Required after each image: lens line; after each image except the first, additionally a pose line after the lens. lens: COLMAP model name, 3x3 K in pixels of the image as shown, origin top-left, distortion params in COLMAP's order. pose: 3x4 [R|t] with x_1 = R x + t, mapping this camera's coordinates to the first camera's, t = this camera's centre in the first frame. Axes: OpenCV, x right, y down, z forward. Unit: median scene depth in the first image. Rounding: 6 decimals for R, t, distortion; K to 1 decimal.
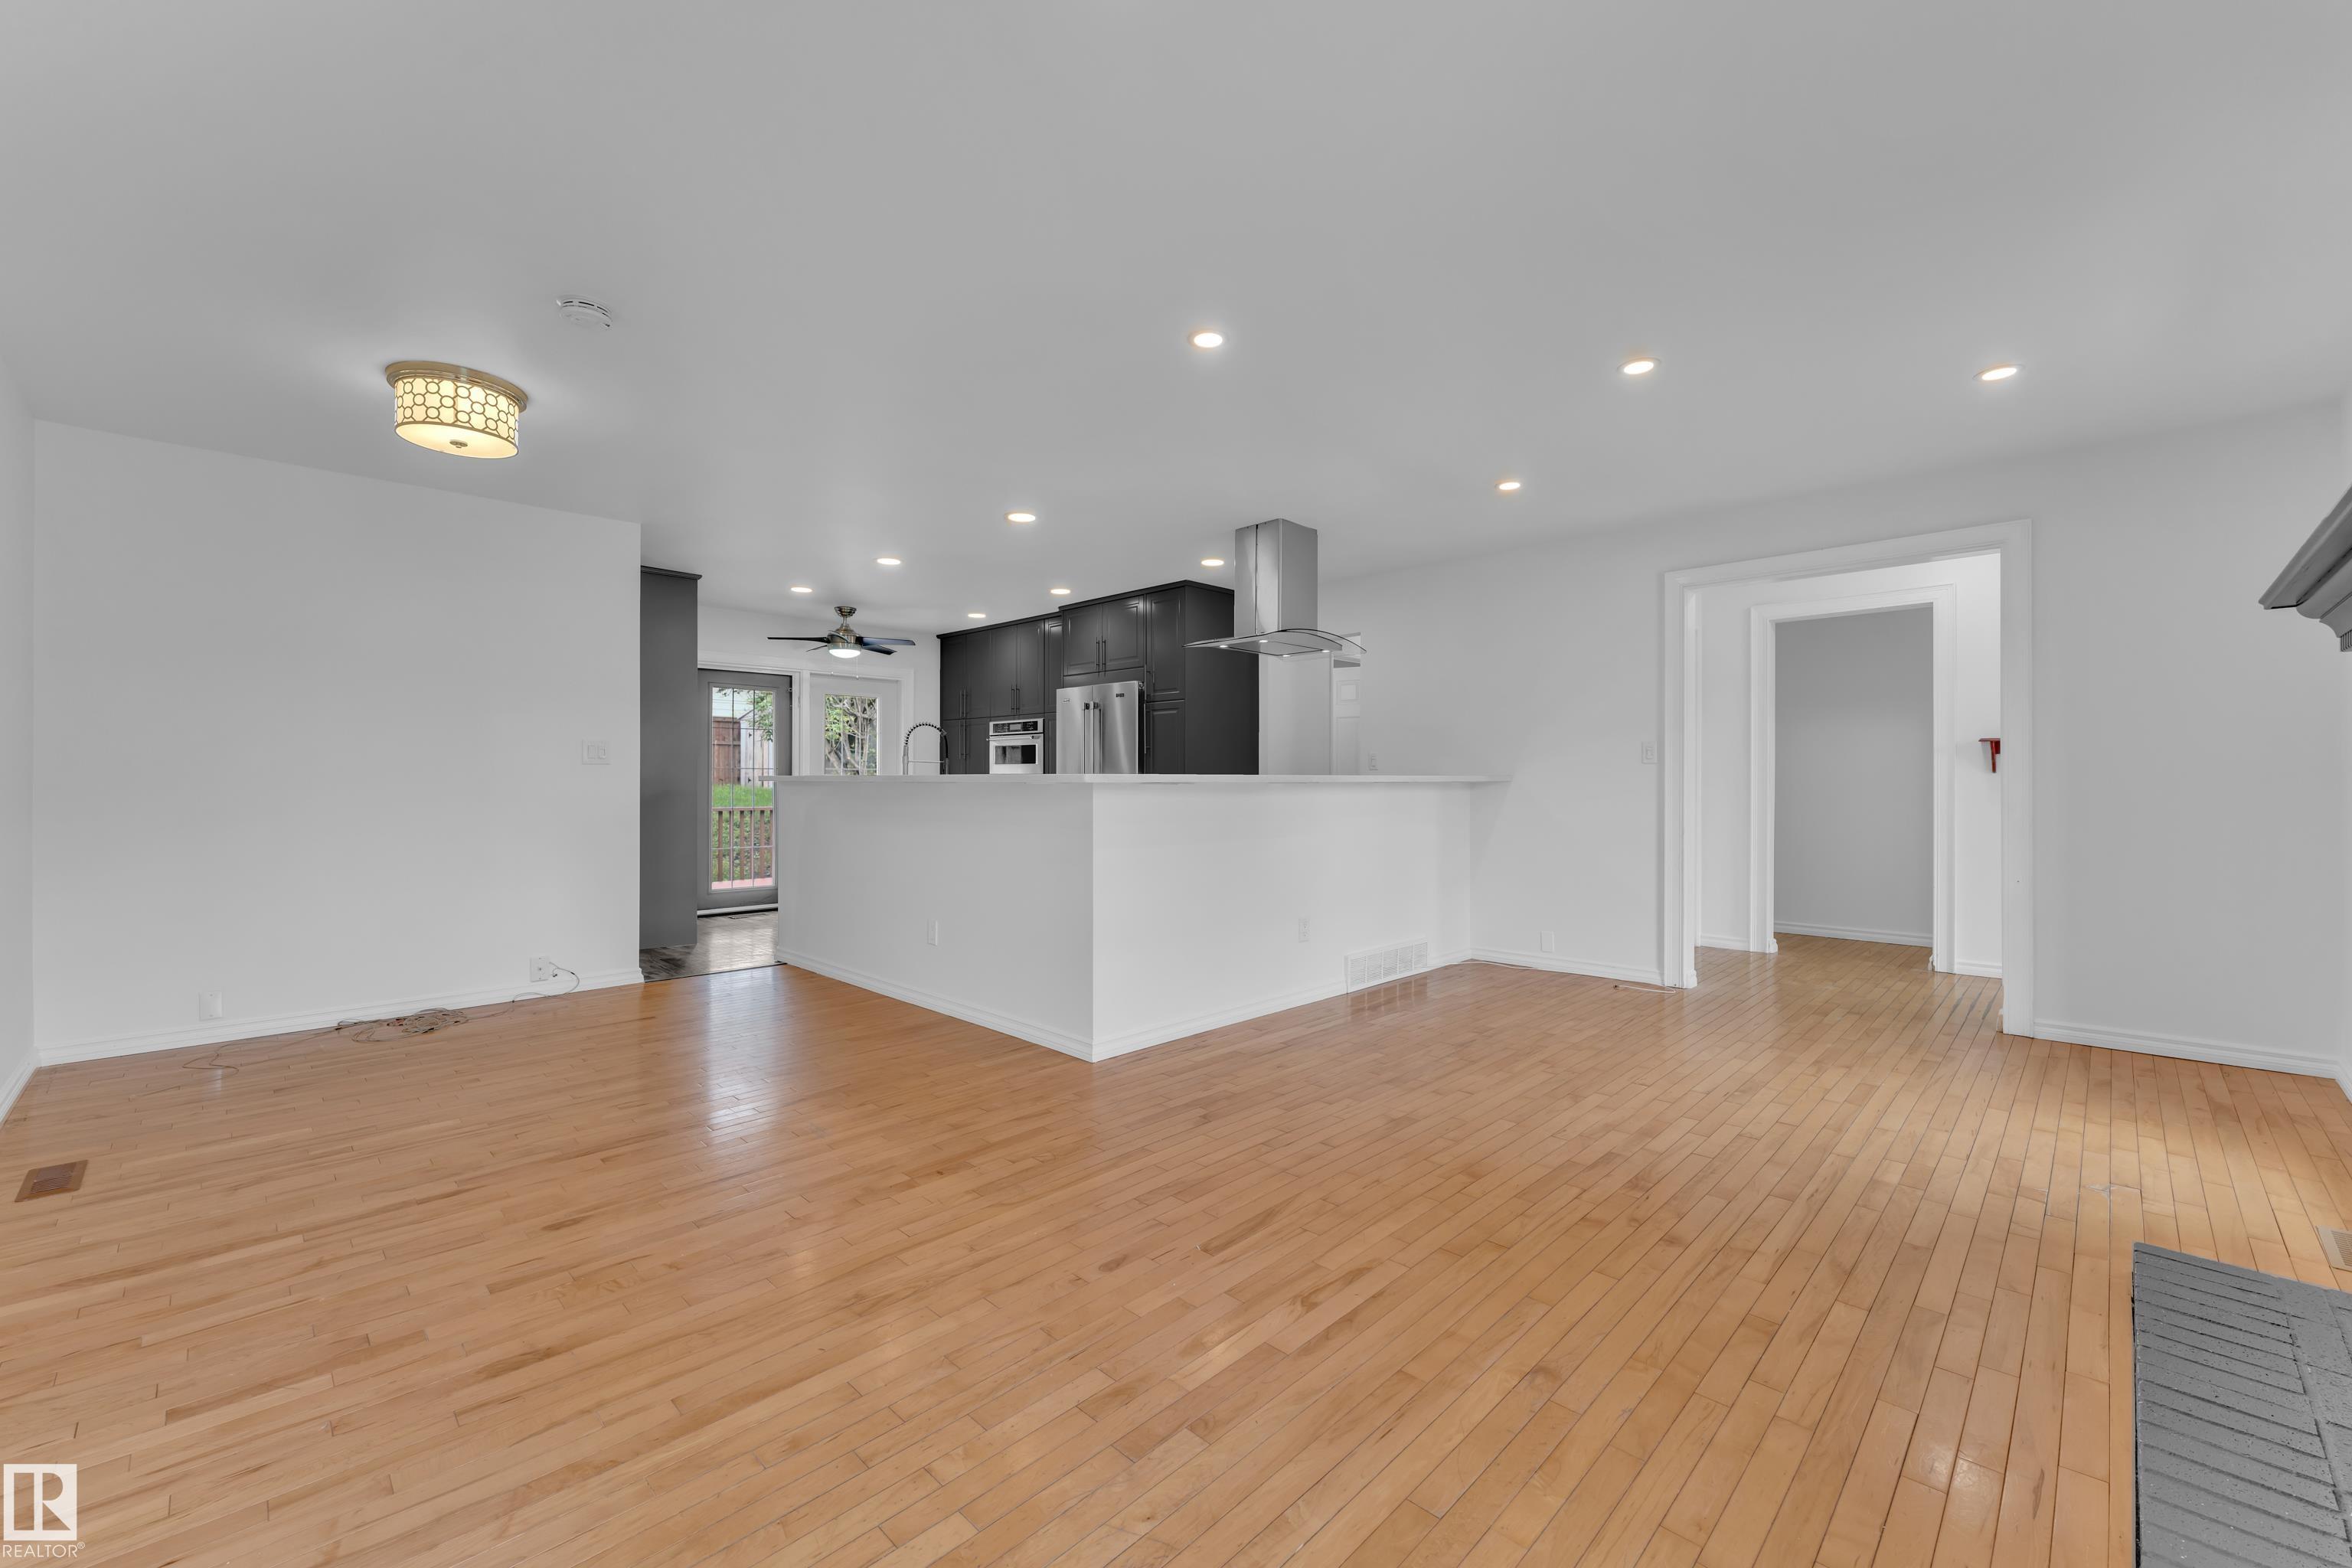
lens RADIAL K [[945.2, 0, 1172.2], [0, 945.2, 782.8], [0, 0, 1]] dist [0.003505, -0.000105]
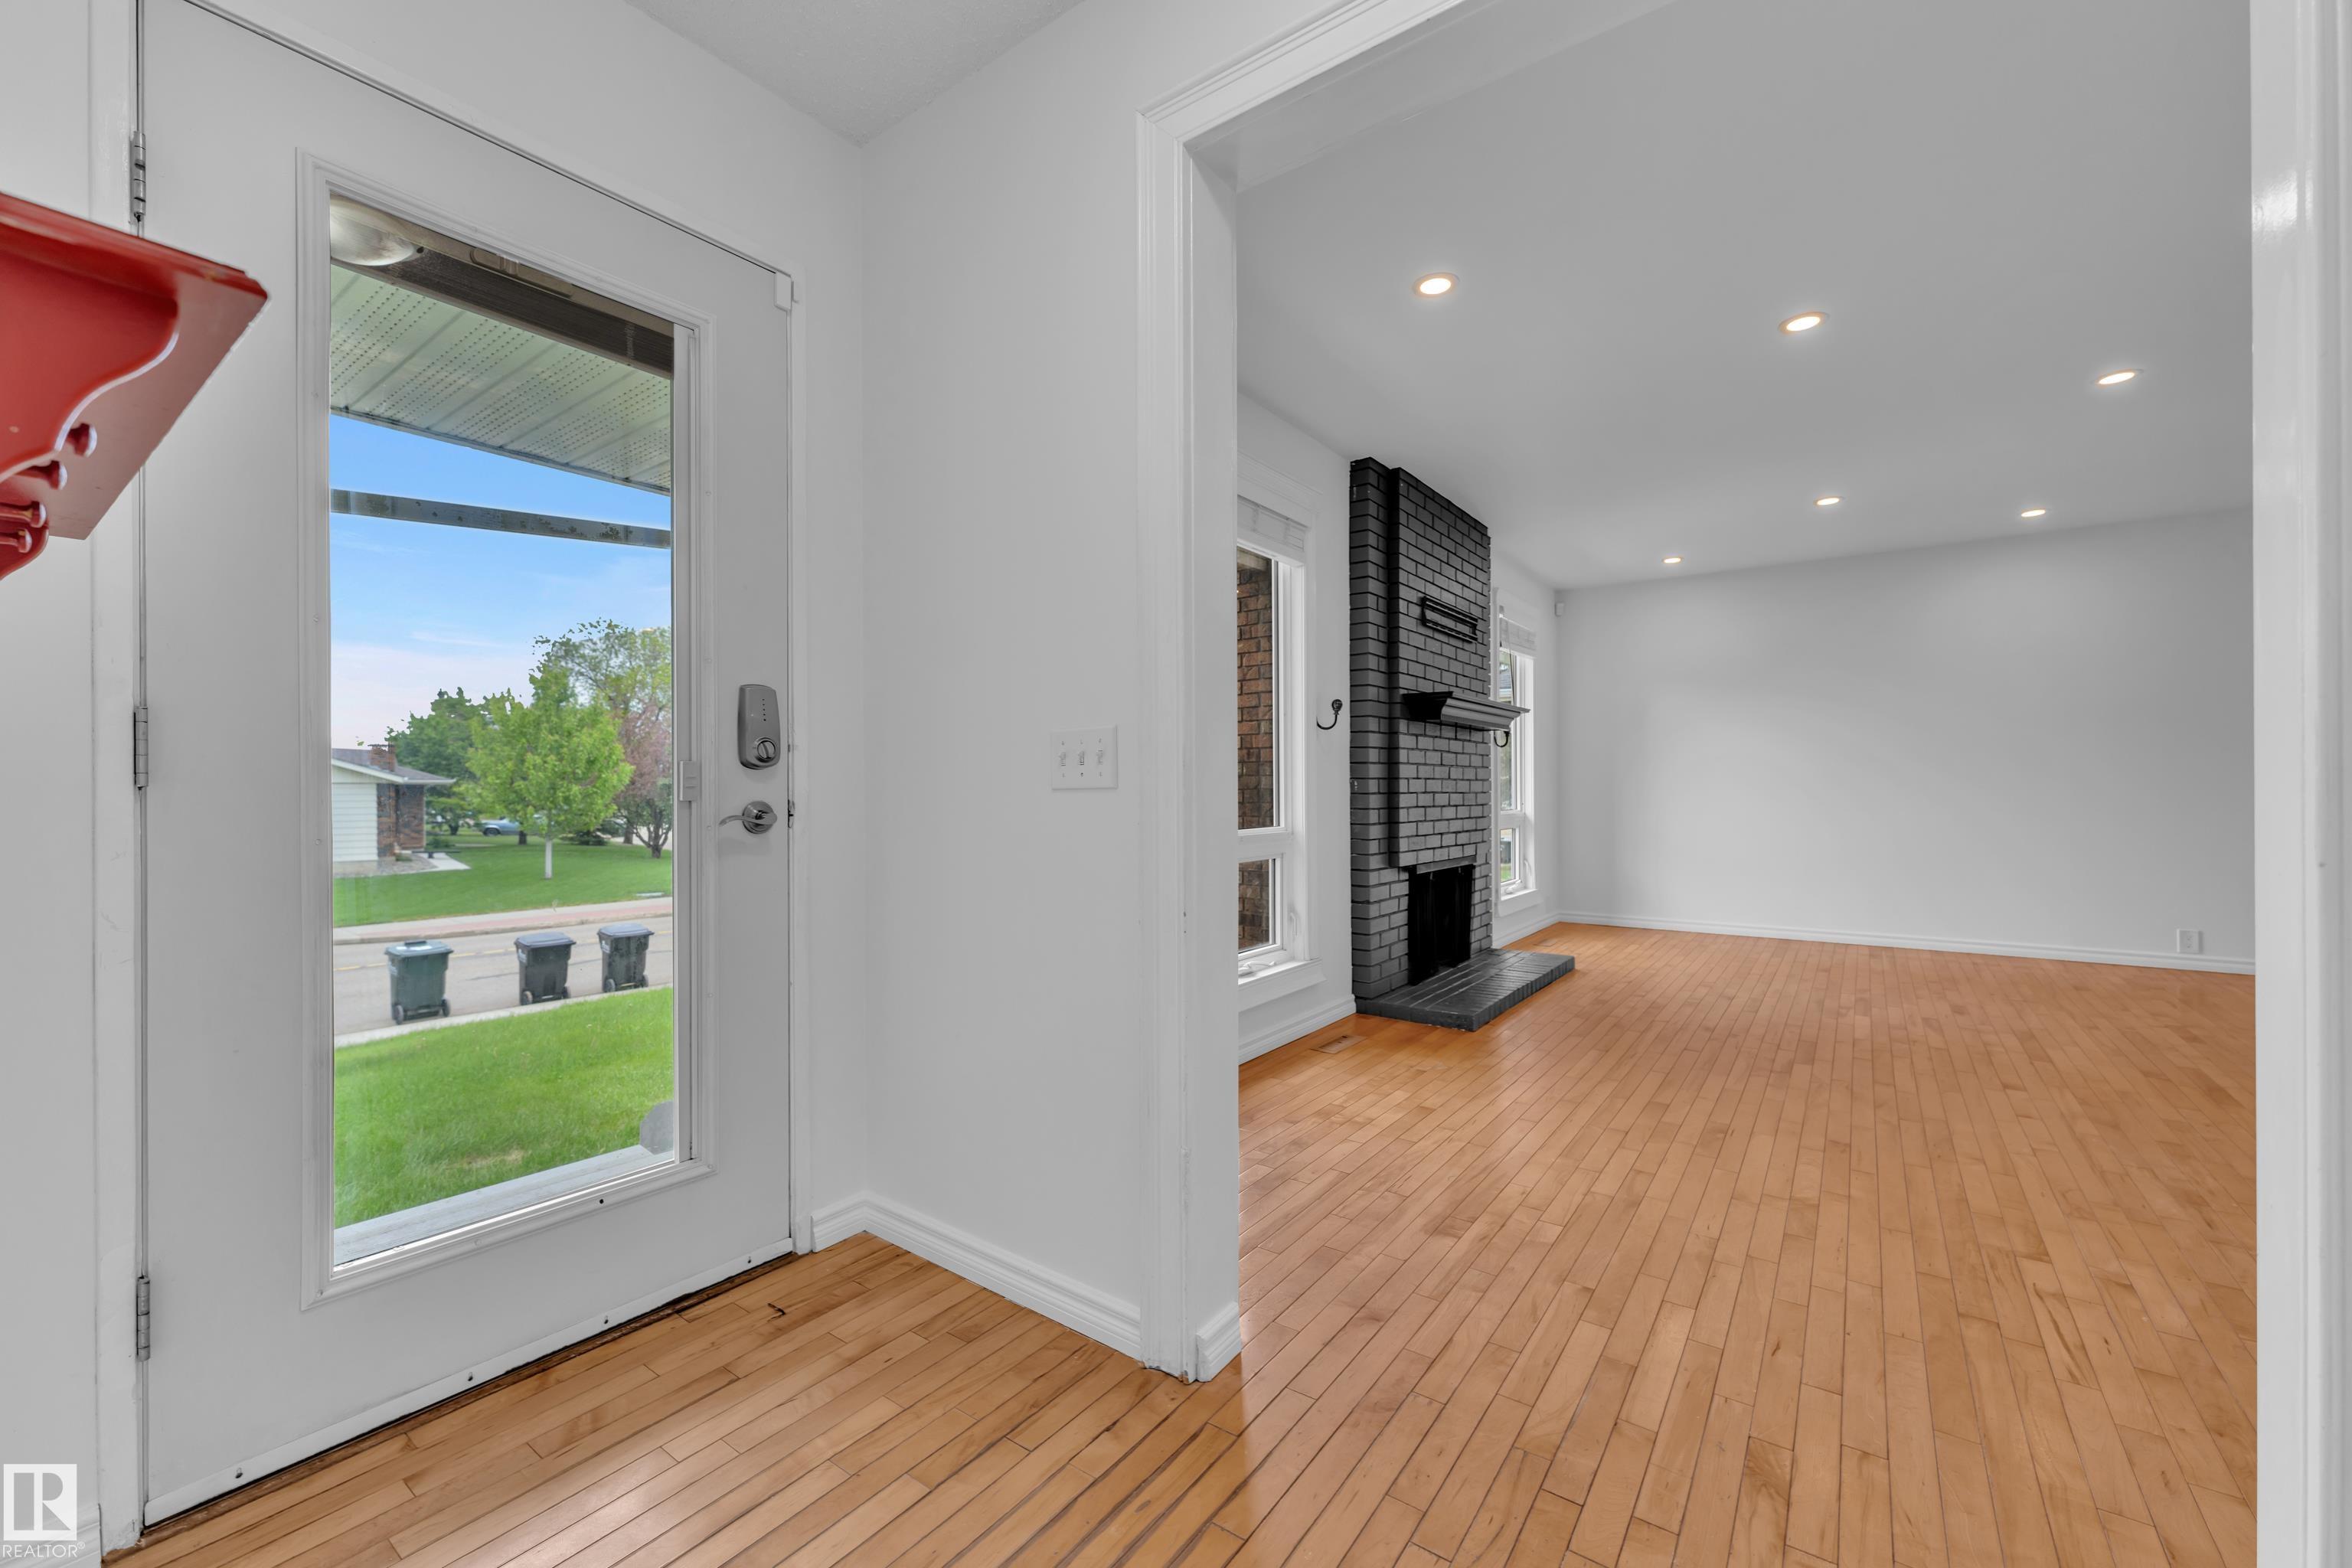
lens RADIAL K [[945.2, 0, 1156.1], [0, 945.2, 785.7], [0, 0, 1]] dist [0.003505, -0.000105]
pose [[-0.990582, 0.000673, -0.136922, 1.242528], [0.000847, 0.999999, -0.001214, 0.024724], [0.136921, -0.001319, -0.990581, 1.815444]]
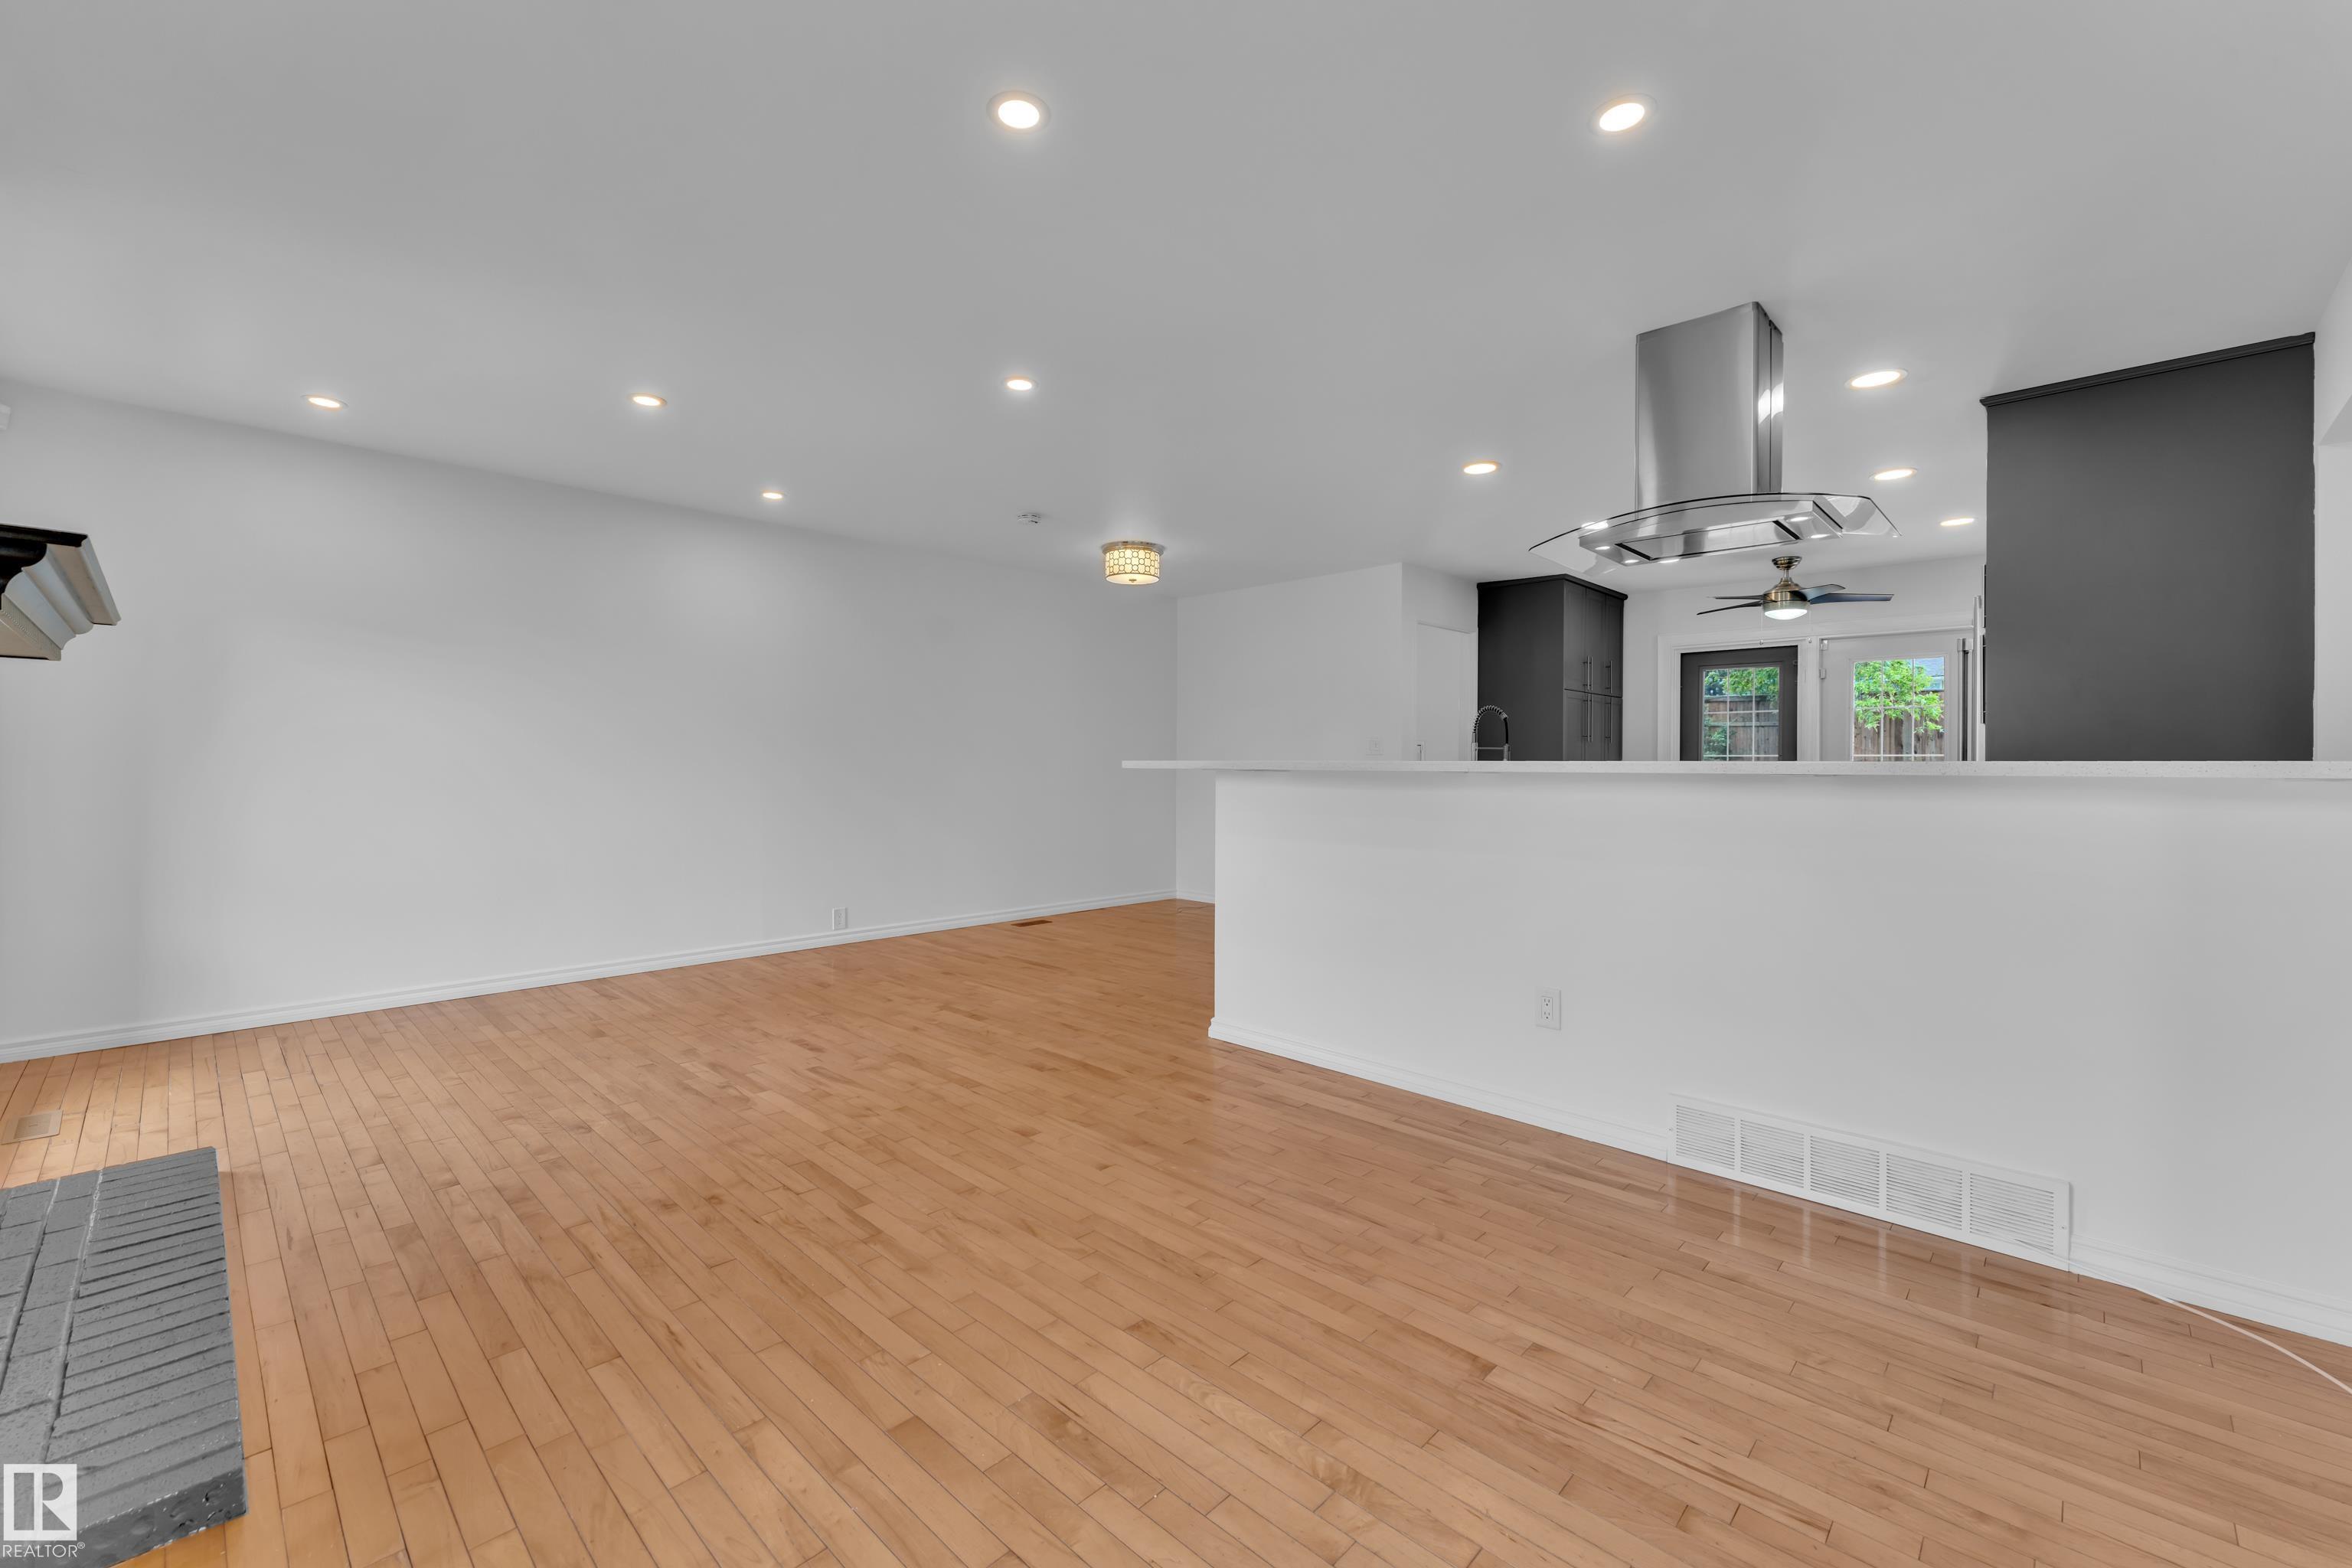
lens RADIAL K [[945.2, 0, 1178.2], [0, 945.2, 765.8], [0, 0, 1]] dist [0.003505, -0.000105]
pose [[0.018944, -0.000592, -0.999820, 1.117903], [-0.002388, 0.999997, -0.000637, -0.007000], [0.999818, 0.002399, 0.018942, 1.084541]]
